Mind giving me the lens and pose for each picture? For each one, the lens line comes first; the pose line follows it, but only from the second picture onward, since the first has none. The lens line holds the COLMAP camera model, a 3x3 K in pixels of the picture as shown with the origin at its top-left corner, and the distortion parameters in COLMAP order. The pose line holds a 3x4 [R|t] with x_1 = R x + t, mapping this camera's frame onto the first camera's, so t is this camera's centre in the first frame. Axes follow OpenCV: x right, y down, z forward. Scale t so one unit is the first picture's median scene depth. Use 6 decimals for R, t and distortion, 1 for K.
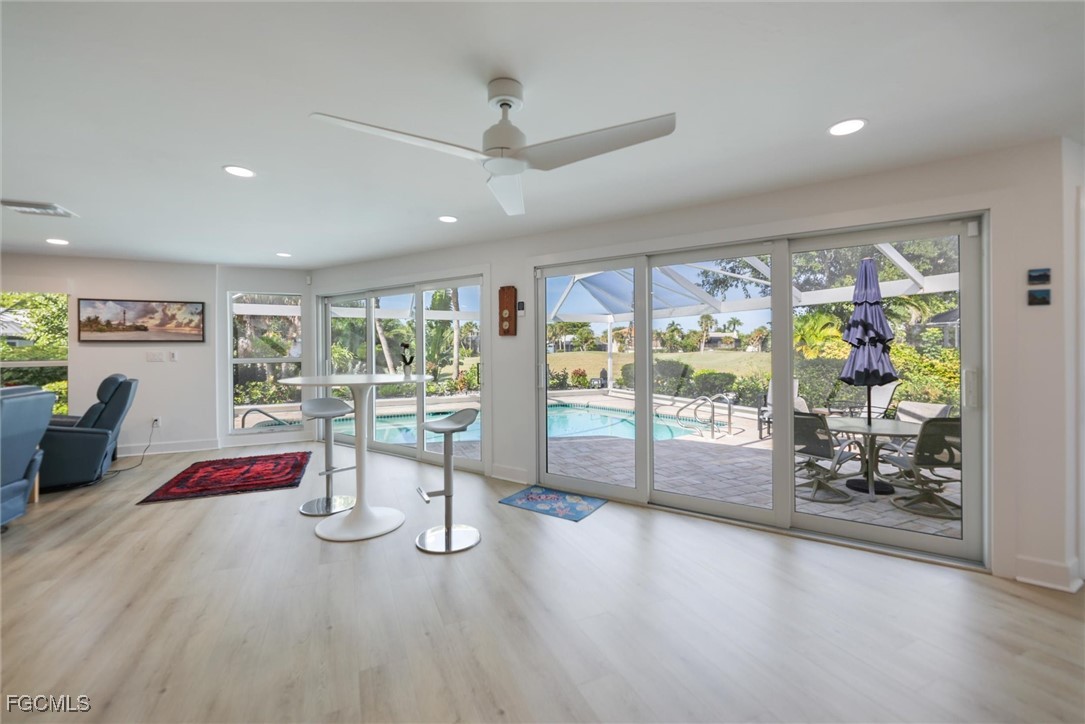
lens RADIAL K [[439.0, 0, 546.7], [0, 439.0, 354.5], [0, 0, 1]] dist [-0.013488, -0.000289]
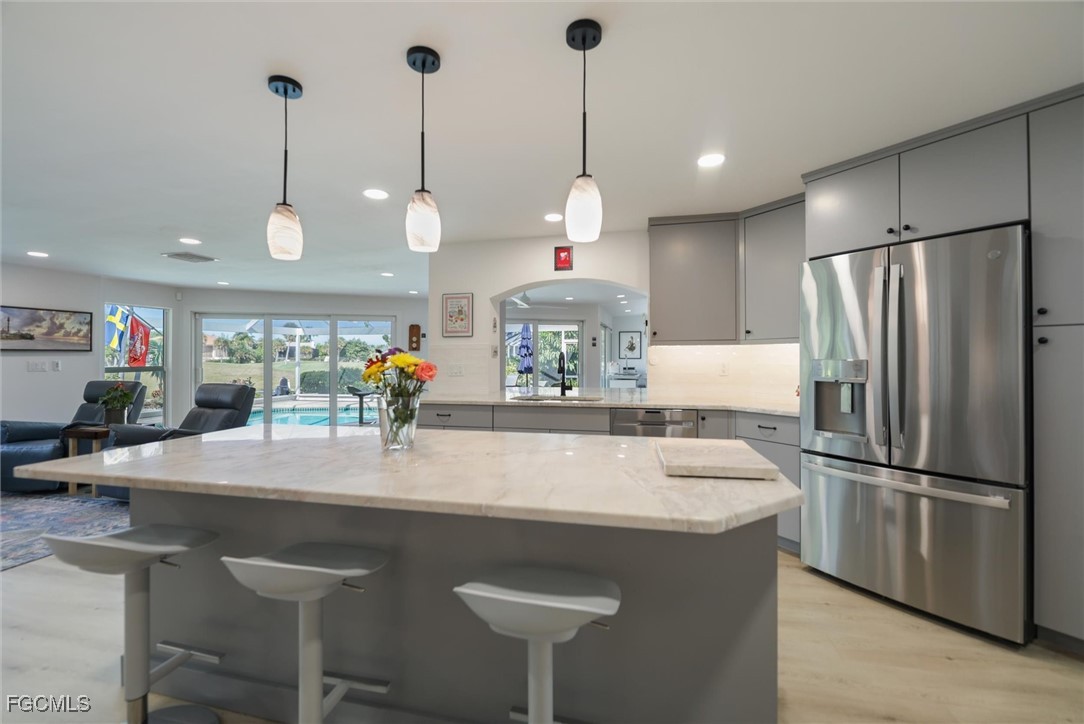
lens RADIAL K [[438.6, 0, 530.8], [0, 438.6, 361.4], [0, 0, 1]] dist [-0.013488, -0.000289]
pose [[0.643876, -0.006425, 0.765103, -0.938712], [0.012433, 0.999921, -0.002067, 0.010231], [-0.765029, 0.010844, 0.643905, -0.465408]]
